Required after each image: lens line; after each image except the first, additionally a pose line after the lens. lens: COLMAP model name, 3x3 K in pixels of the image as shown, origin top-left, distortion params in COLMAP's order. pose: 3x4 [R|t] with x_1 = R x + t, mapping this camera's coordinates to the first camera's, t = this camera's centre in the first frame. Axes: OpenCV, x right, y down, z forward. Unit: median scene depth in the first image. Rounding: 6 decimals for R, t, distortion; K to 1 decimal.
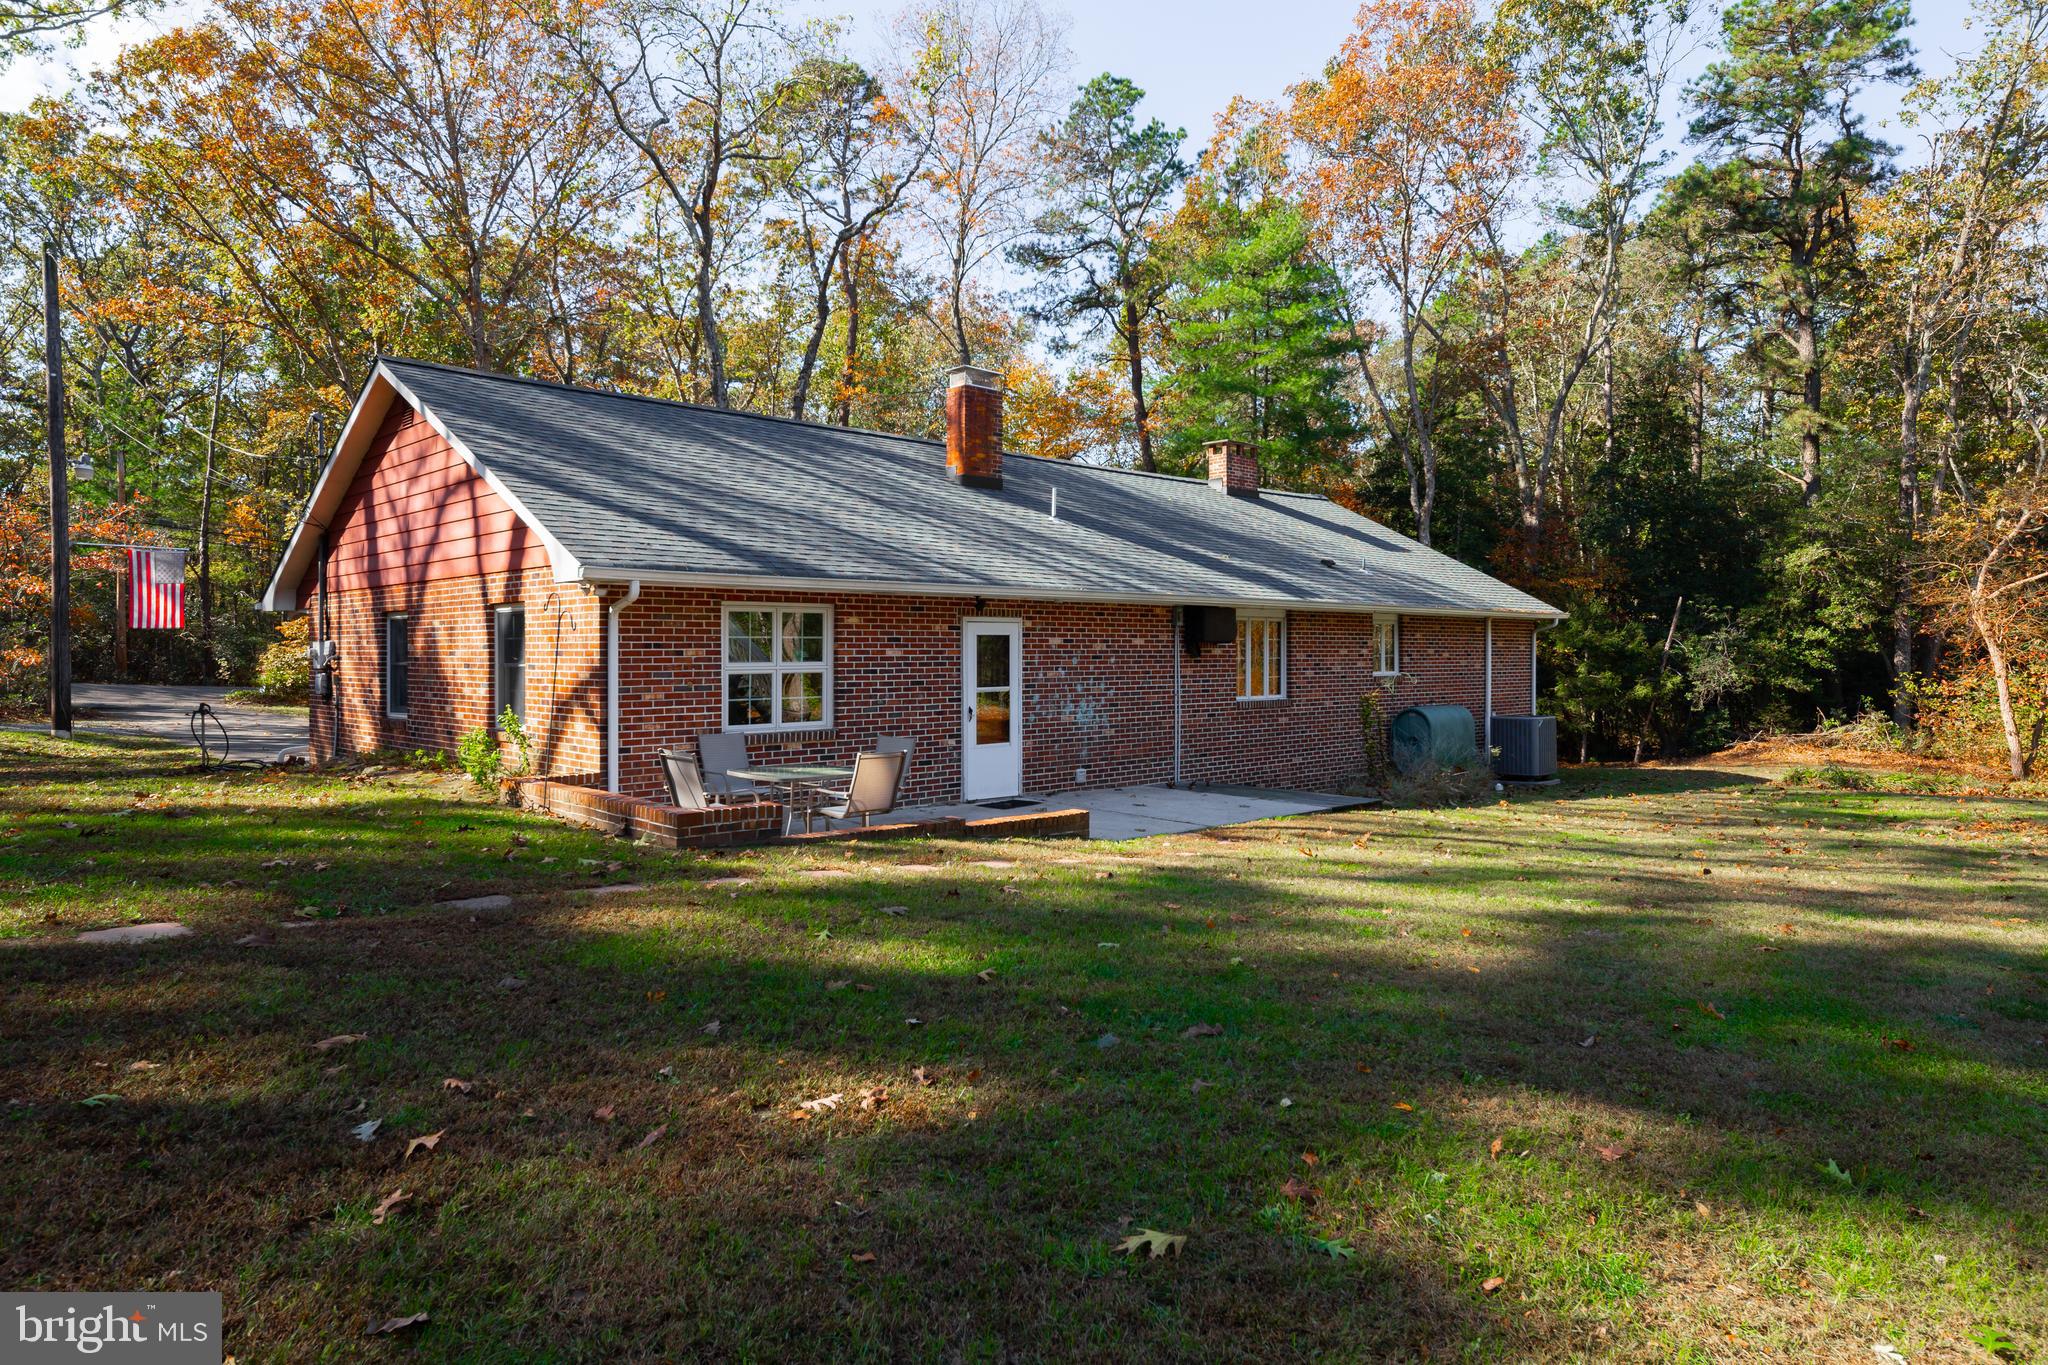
lens RADIAL K [[1306.9, 0, 1021.8], [0, 1306.9, 674.4], [0, 0, 1]] dist [-0.003761, -0.002991]
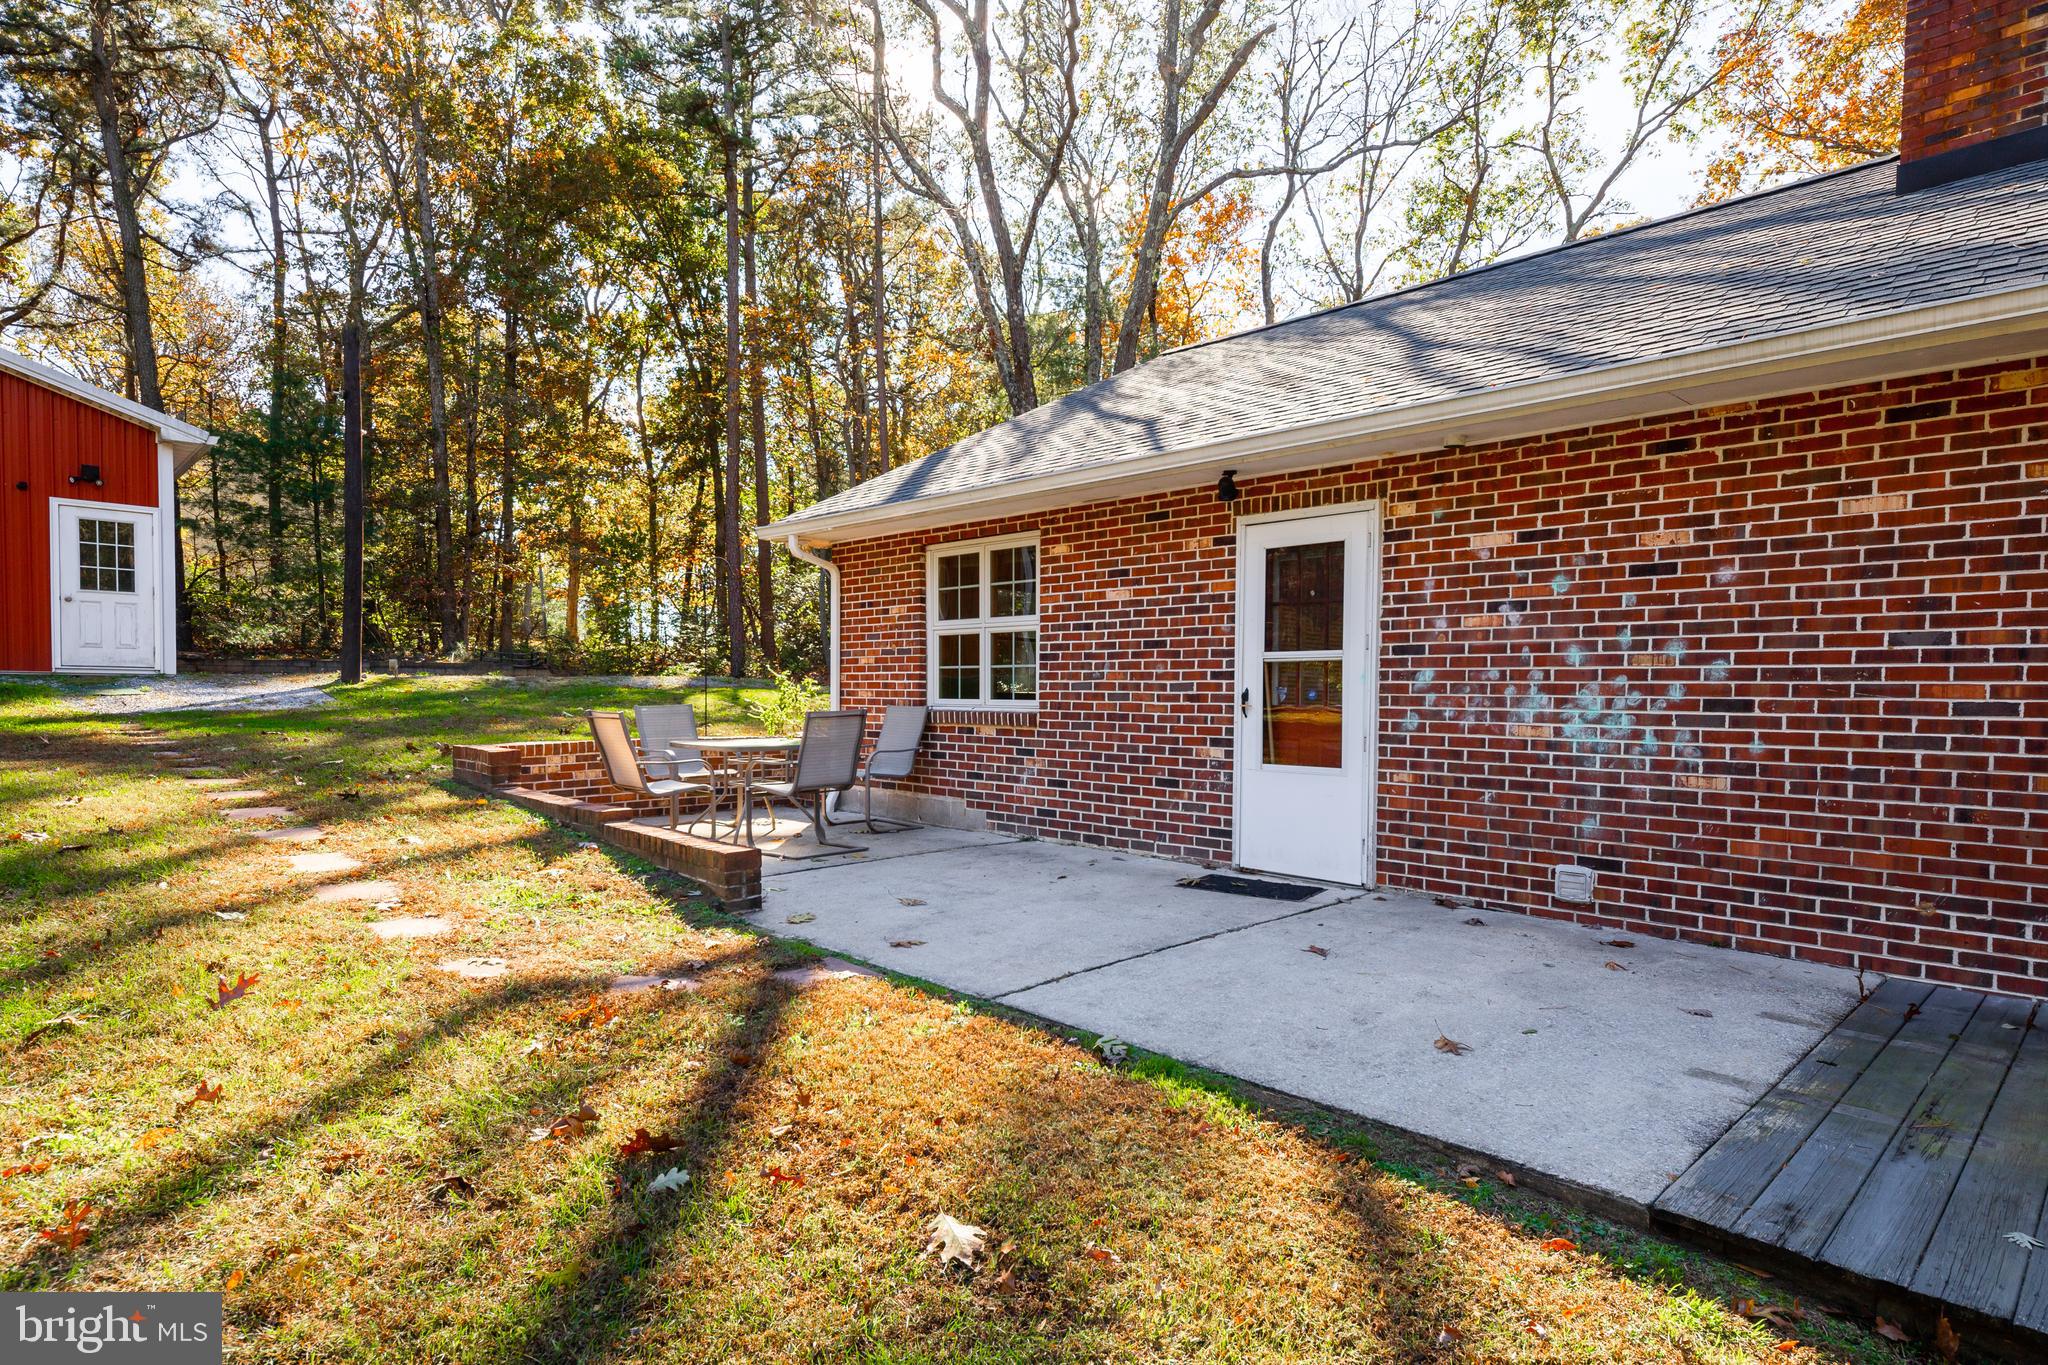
lens RADIAL K [[1105.5, 0, 1032.3], [0, 1105.5, 725.4], [0, 0, 1]] dist [0.015300, 0.002948]
pose [[-0.001687, 0.033368, -0.999442, 0.401295], [-0.029272, 0.999013, 0.033403, 0.027053], [0.999570, 0.029312, -0.000709, 0.914139]]
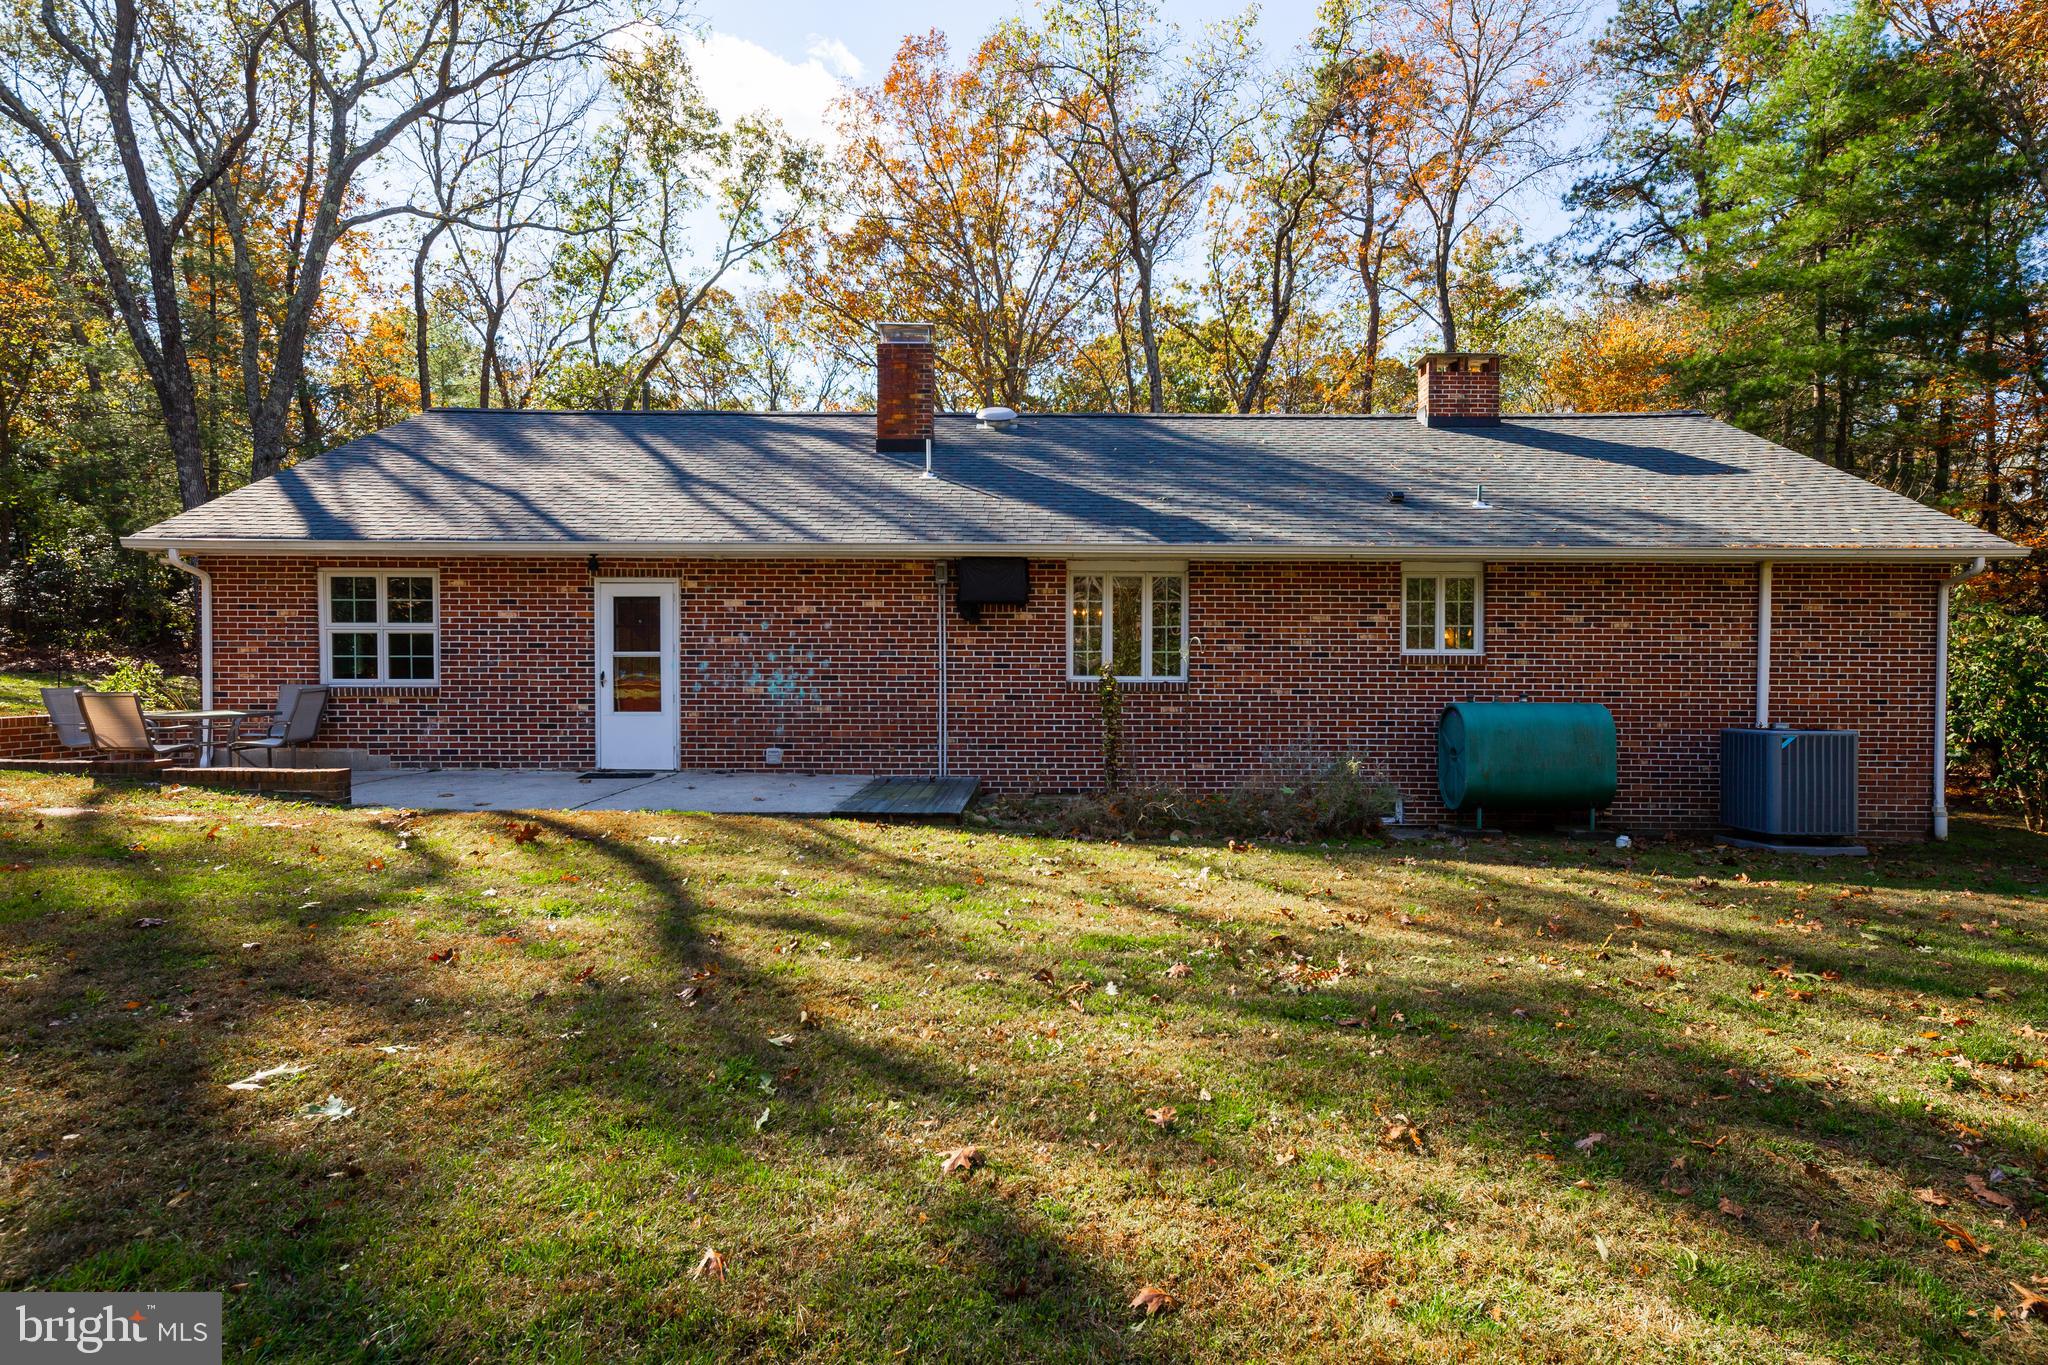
lens RADIAL K [[1105.5, 0, 1034.6], [0, 1105.5, 692.0], [0, 0, 1]] dist [0.015300, 0.002948]
pose [[0.703627, 0.017135, -0.710363, 0.759912], [-0.018981, 0.999806, 0.005315, 0.029463], [0.710316, 0.009743, 0.703815, 0.651992]]
